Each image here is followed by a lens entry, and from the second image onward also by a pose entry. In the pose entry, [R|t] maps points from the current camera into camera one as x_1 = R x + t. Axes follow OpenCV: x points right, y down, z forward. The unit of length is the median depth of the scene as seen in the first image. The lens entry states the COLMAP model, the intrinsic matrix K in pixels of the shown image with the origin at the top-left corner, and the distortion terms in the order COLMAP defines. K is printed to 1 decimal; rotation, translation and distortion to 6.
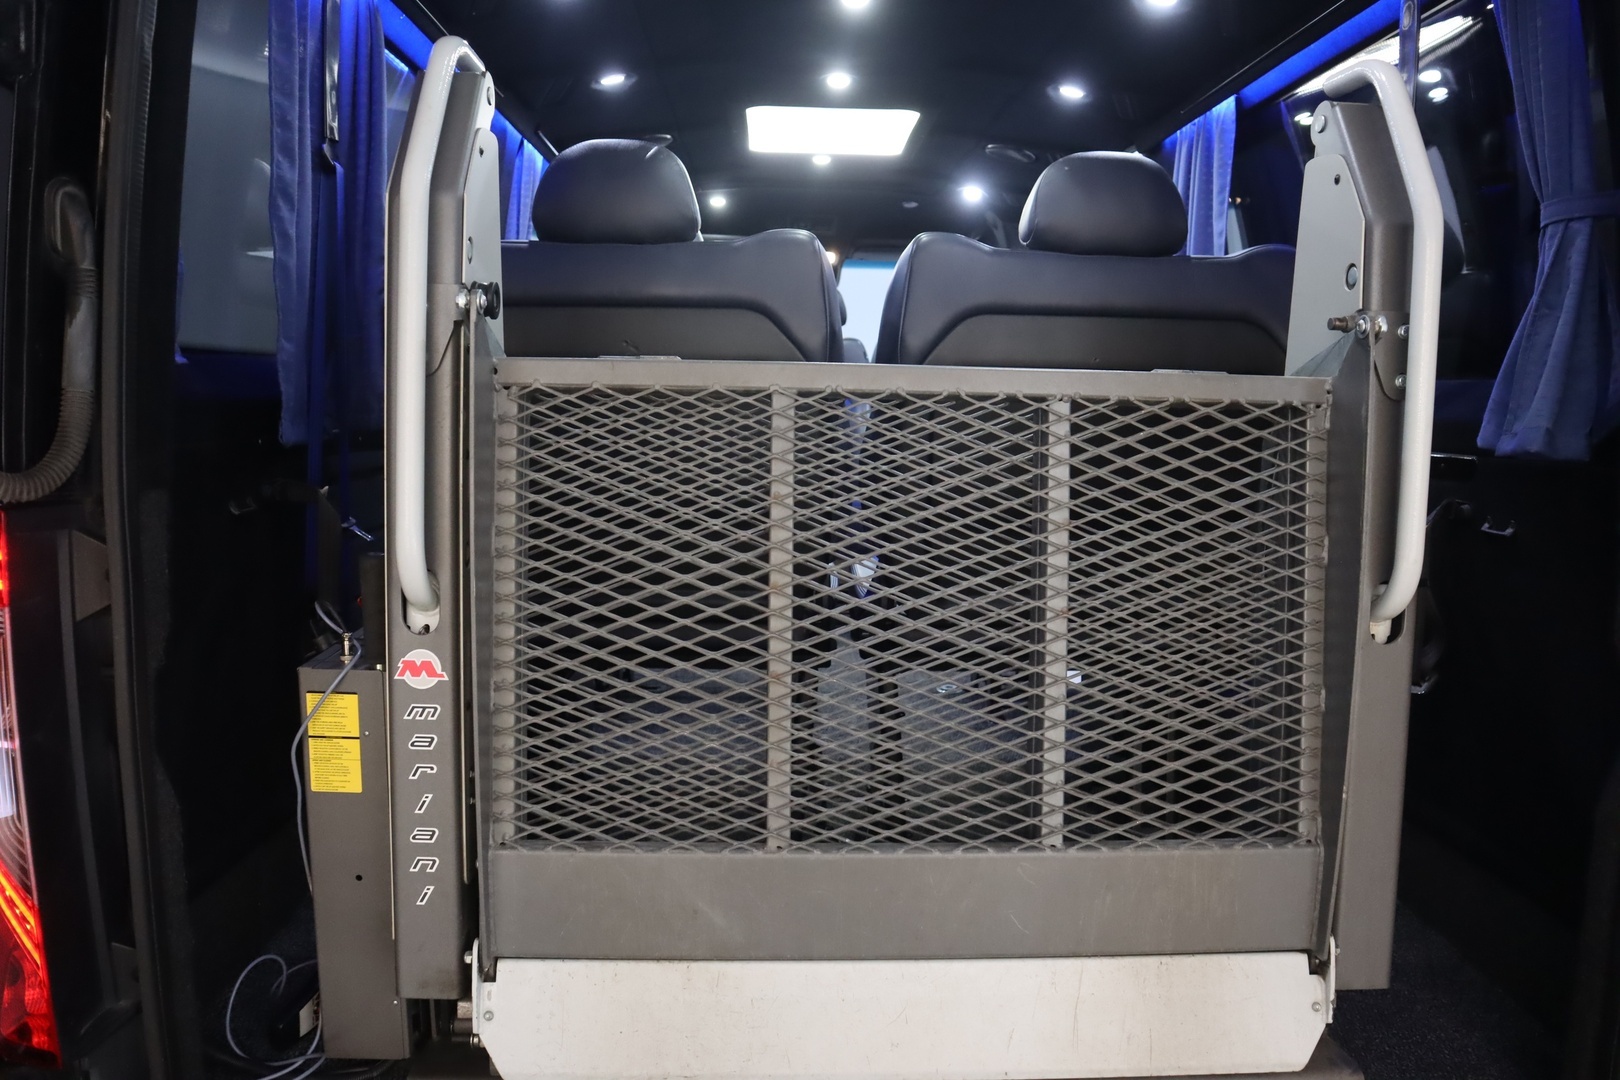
lens RADIAL K [[1169.2, 0, 825.3], [0, 1169.2, 548.9], [0, 0, 1]] dist [-0.107446, 0.073775]
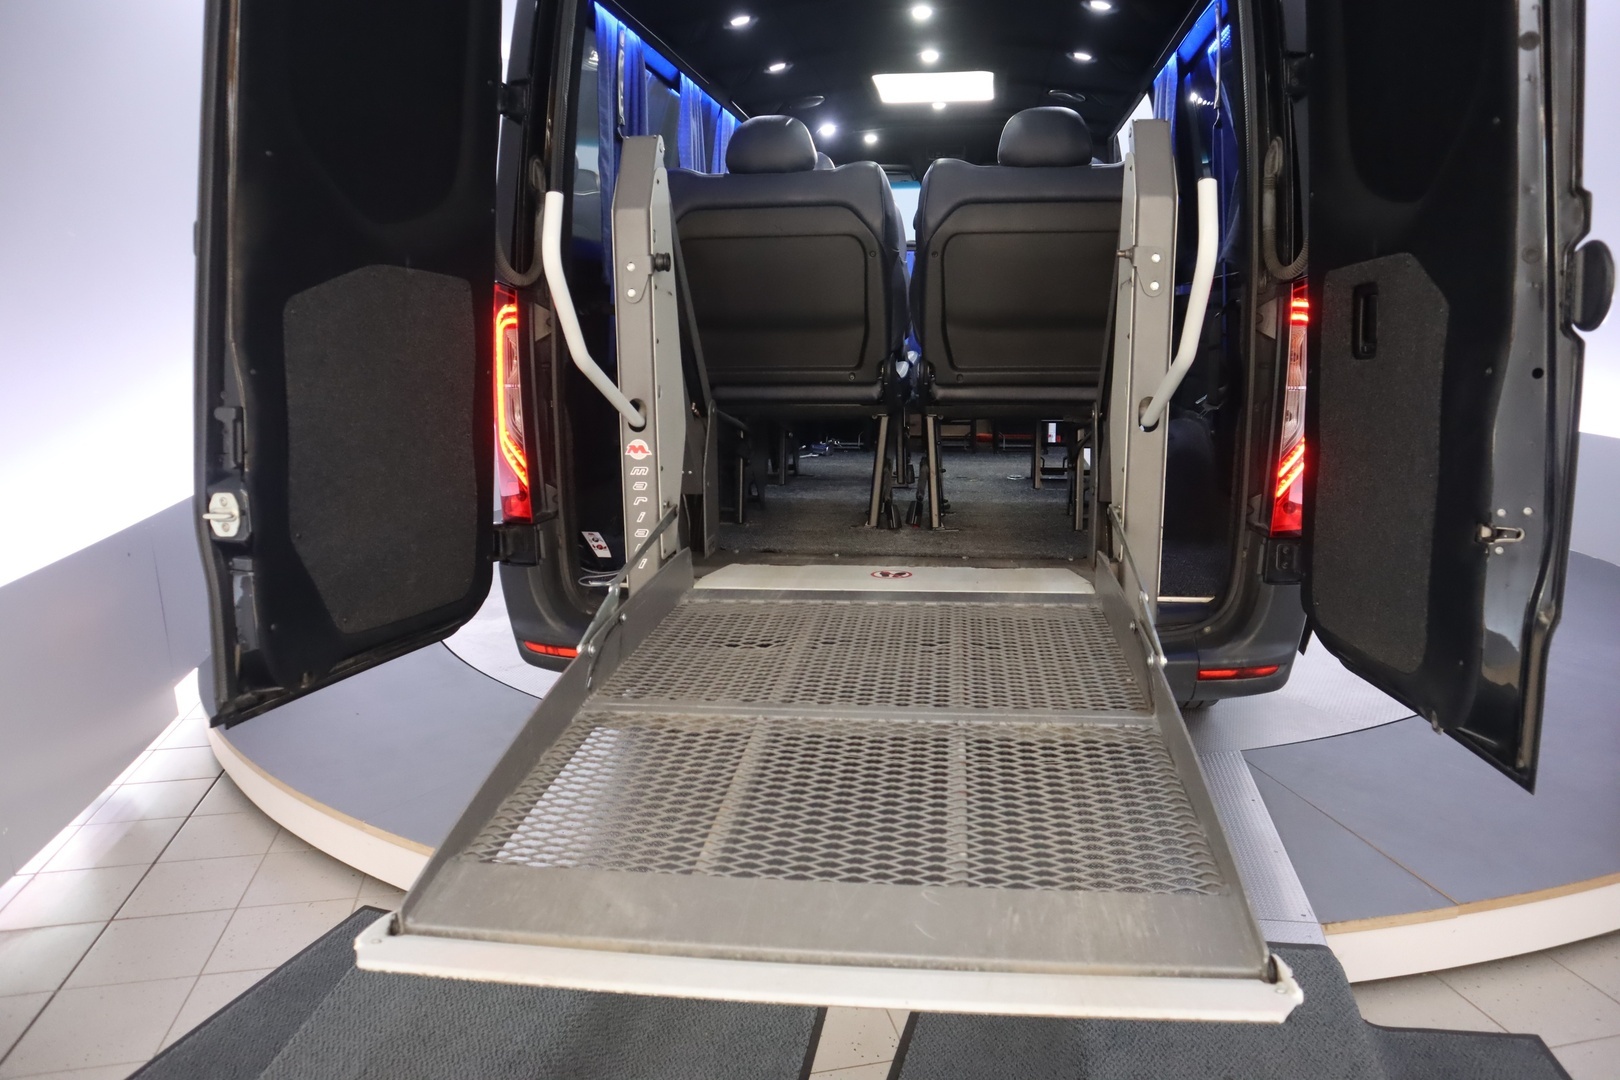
lens RADIAL K [[1169.2, 0, 805.7], [0, 1169.2, 537.6], [0, 0, 1]] dist [-0.107446, 0.073775]
pose [[0.982070, 0.009621, -0.188268, 0.327060], [-0.000414, 0.998804, 0.048882, 0.323226], [0.188514, -0.047928, 0.980900, -1.187179]]
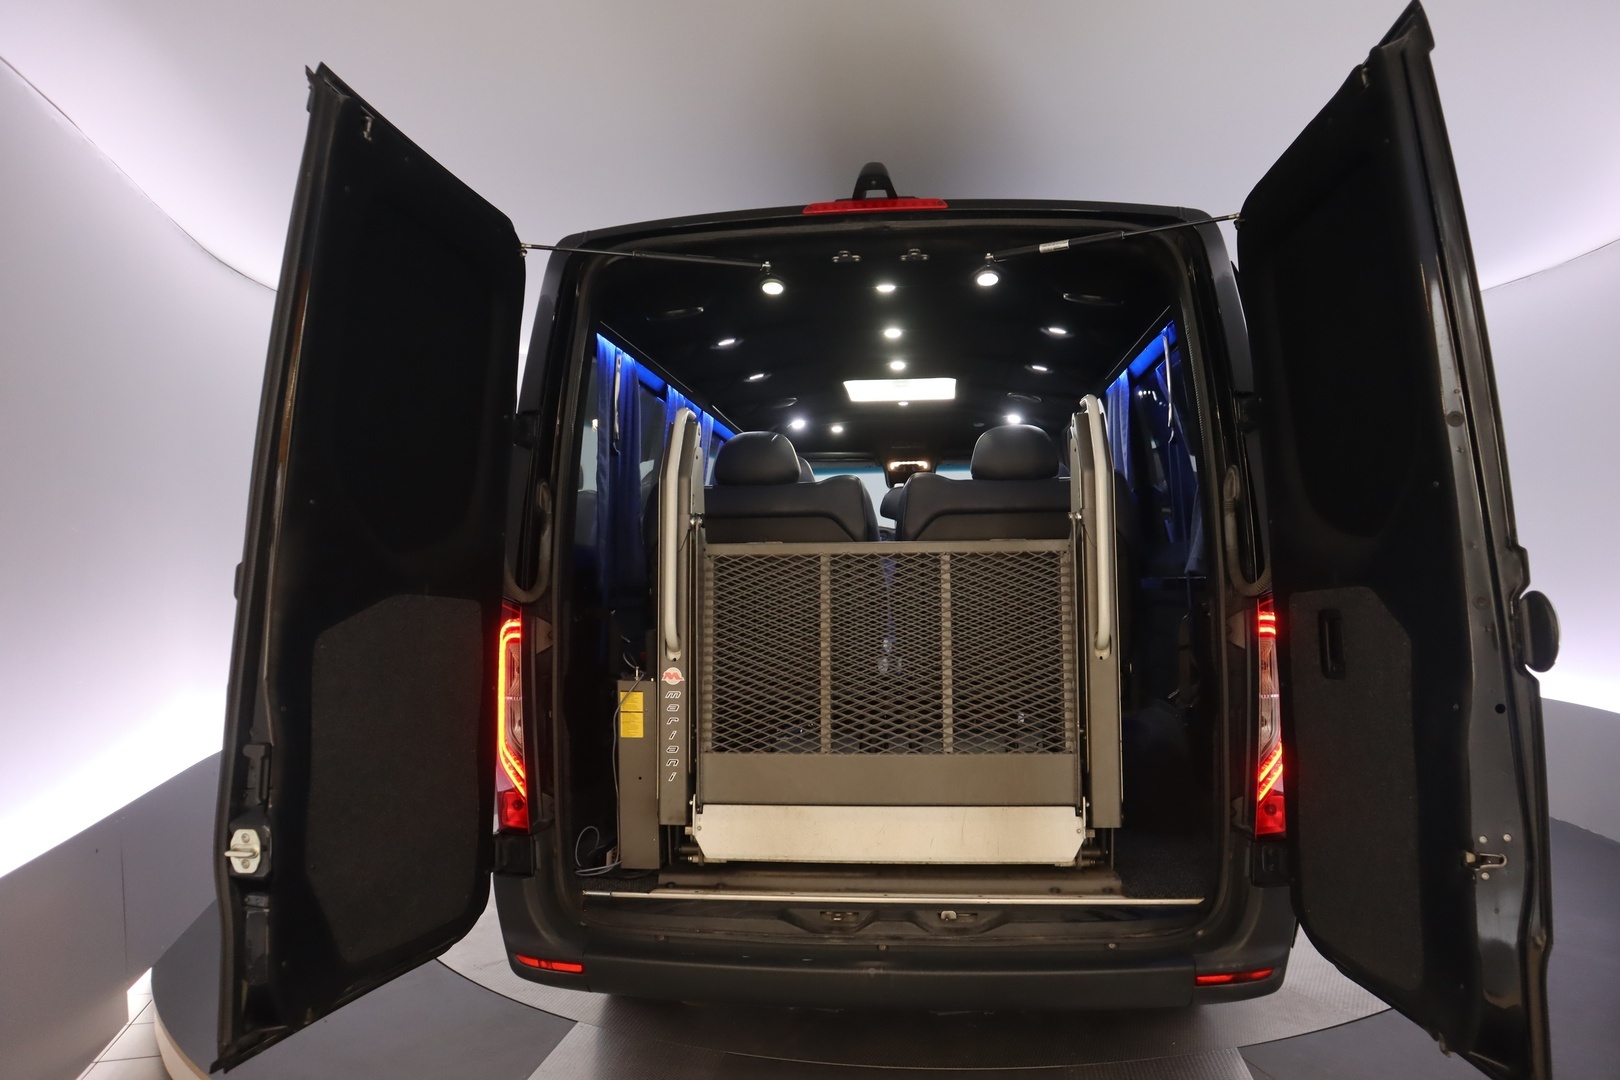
lens RADIAL K [[1169.2, 0, 803.6], [0, 1169.2, 524.2], [0, 0, 1]] dist [-0.107446, 0.073775]
pose [[0.988169, -0.037829, -0.148627, 0.269853], [0.010843, 0.983910, -0.178336, 0.220300], [0.152982, 0.174615, 0.972680, -1.287196]]
